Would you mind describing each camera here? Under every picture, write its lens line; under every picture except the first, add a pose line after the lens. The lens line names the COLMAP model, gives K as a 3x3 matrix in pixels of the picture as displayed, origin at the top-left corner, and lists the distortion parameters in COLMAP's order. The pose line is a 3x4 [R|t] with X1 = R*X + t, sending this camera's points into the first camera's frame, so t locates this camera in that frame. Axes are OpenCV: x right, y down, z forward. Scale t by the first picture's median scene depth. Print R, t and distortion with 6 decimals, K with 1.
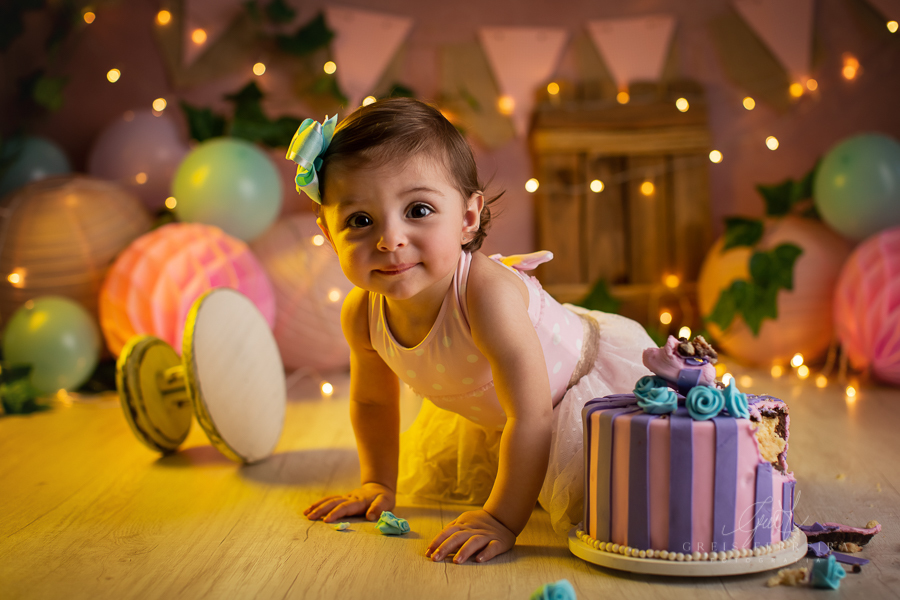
lens RADIAL K [[1473.1, 0, 492.2], [0, 1473.1, 283.8], [0, 0, 1]] dist [-0.144475, 0.053131]
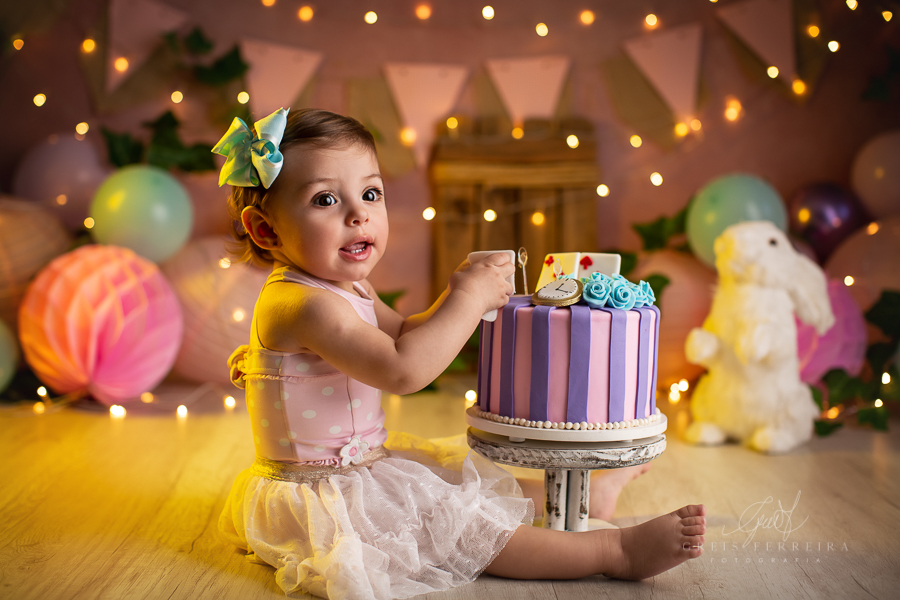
lens RADIAL K [[1437.3, 0, 447.3], [0, 1437.3, 279.4], [0, 0, 1]] dist [-0.136331, 0.092467]
pose [[0.999541, 0.025220, 0.016771, 0.025328], [-0.025211, 0.999682, -0.000791, -0.020250], [-0.016786, 0.000368, 0.999859, -0.045371]]
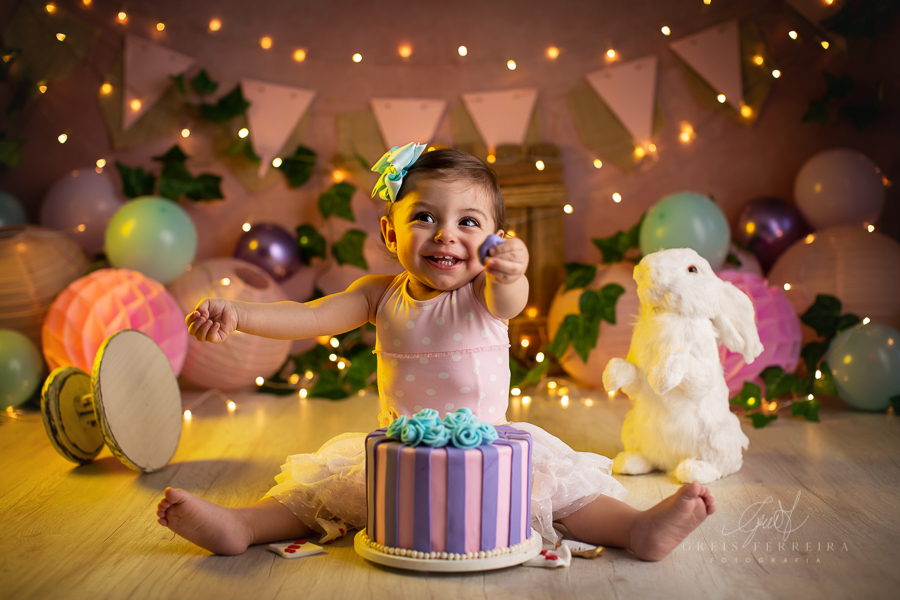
lens RADIAL K [[1320.9, 0, 450.5], [0, 1320.9, 301.7], [0, 0, 1]] dist [-0.131451, 0.097263]
pose [[0.999961, 0.005865, -0.006624, 0.070161], [-0.005784, 0.999909, 0.012170, -0.026456], [0.006695, -0.012132, 0.999904, -0.072867]]
